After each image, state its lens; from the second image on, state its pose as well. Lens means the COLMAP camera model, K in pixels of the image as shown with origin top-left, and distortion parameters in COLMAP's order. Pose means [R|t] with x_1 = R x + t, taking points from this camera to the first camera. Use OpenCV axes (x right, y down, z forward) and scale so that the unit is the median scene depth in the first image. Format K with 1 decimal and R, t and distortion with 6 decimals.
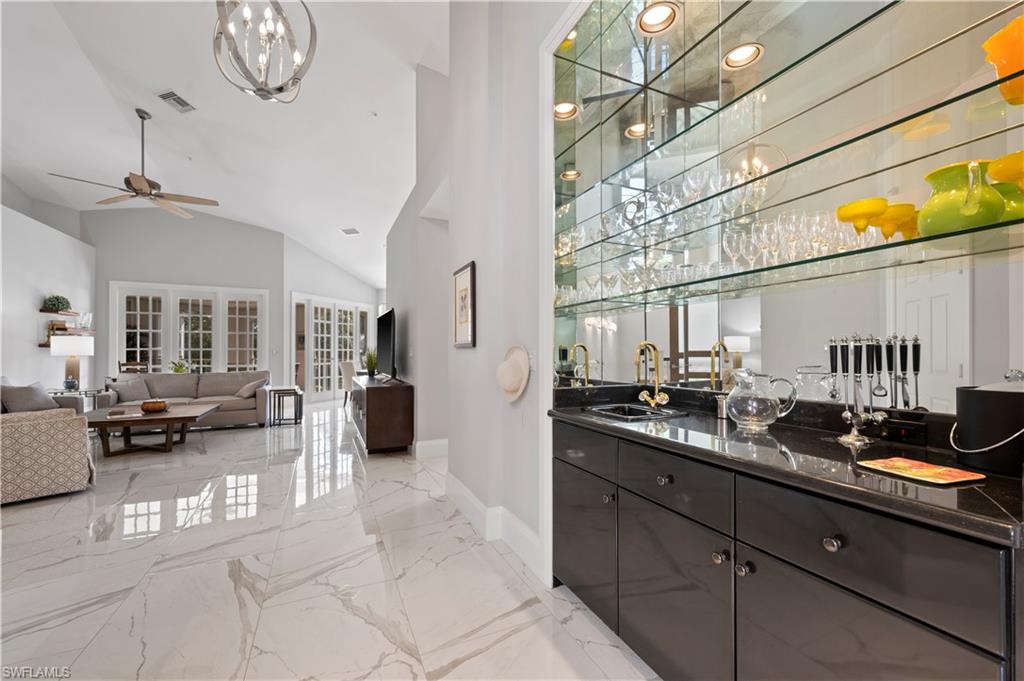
lens RADIAL K [[409.3, 0, 513.9], [0, 409.3, 351.2], [0, 0, 1]] dist [0.001641, 0.000172]
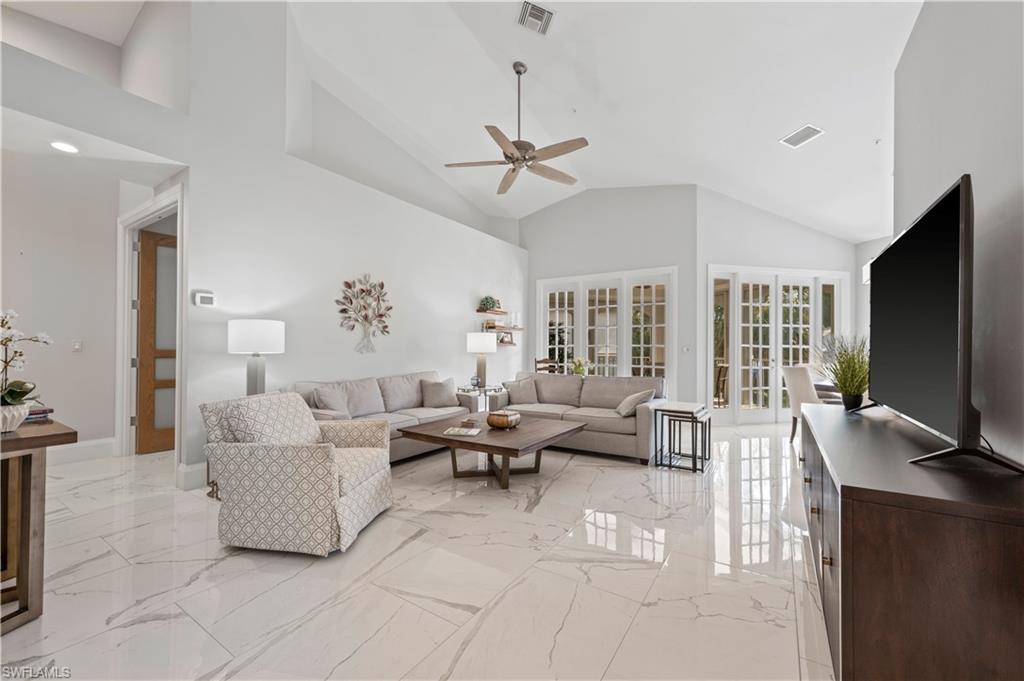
lens RADIAL K [[407.3, 0, 512.5], [0, 407.3, 346.3], [0, 0, 1]] dist [0.000060, 0.000023]
pose [[0.529257, -0.004774, -0.848448, -0.165322], [-0.001996, 0.999974, -0.006872, 0.002223], [0.848459, 0.005330, 0.529234, 0.450660]]
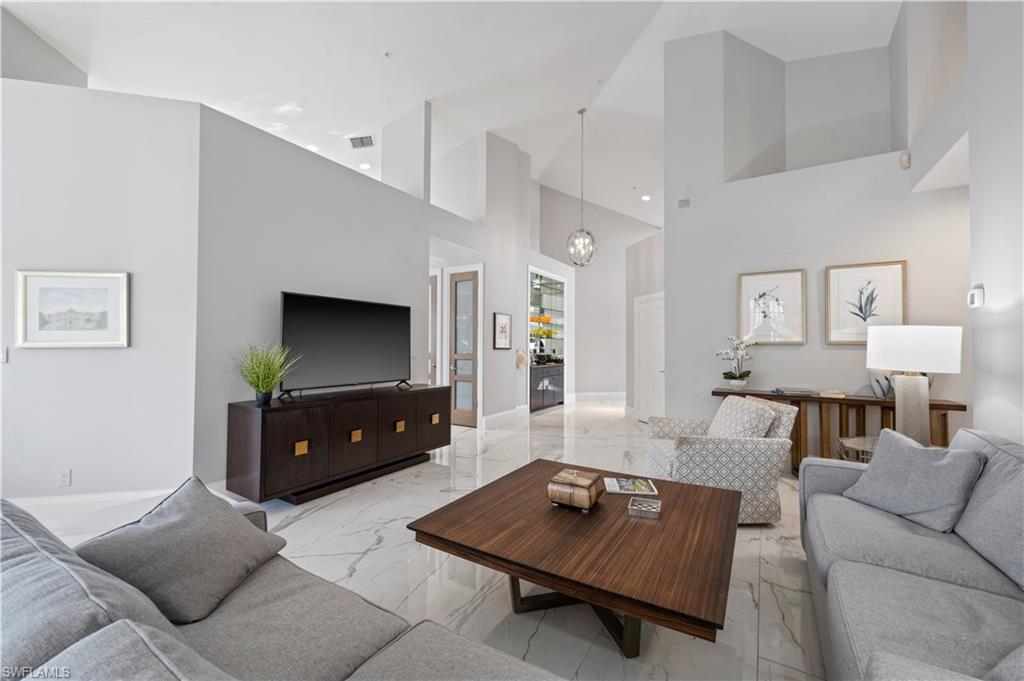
lens RADIAL K [[405.3, 0, 509.9], [0, 405.3, 330.6], [0, 0, 1]] dist [-0.000535, -0.000134]
pose [[-0.546130, 0.032484, 0.837070, -0.871602], [-0.004557, 0.999118, -0.041746, -0.008957], [-0.837688, -0.026613, -0.545500, 0.945354]]
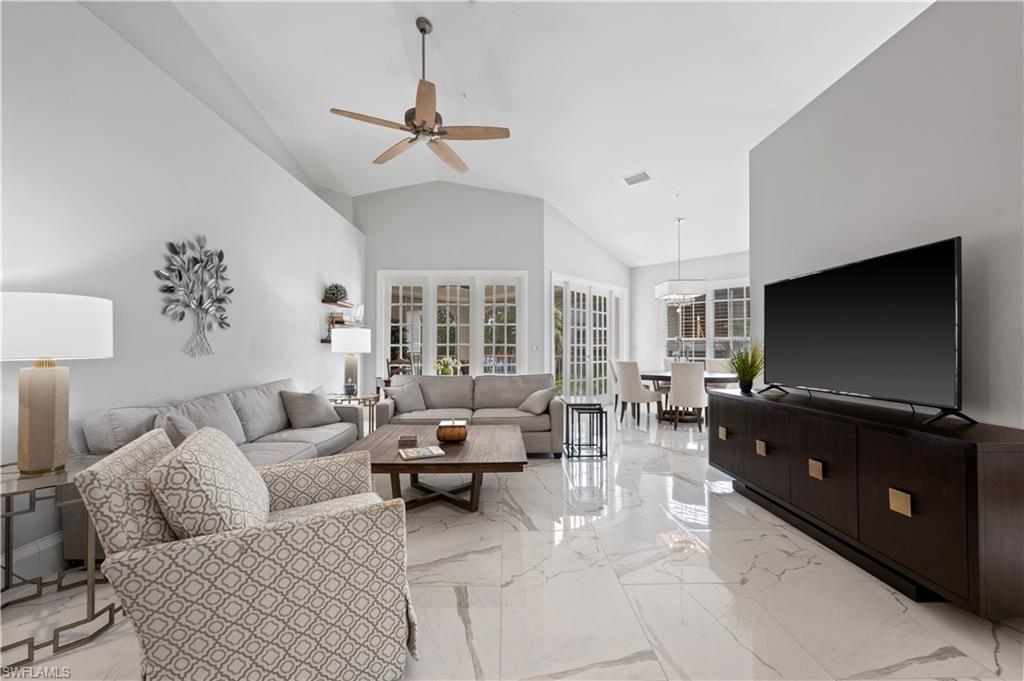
lens RADIAL K [[406.3, 0, 514.0], [0, 406.3, 343.4], [0, 0, 1]] dist [0.000702, 0.000463]
pose [[0.915575, -0.006954, -0.402088, -0.384460], [0.003129, 0.999943, -0.010169, 0.000990], [0.402136, 0.008053, 0.915545, 0.330741]]
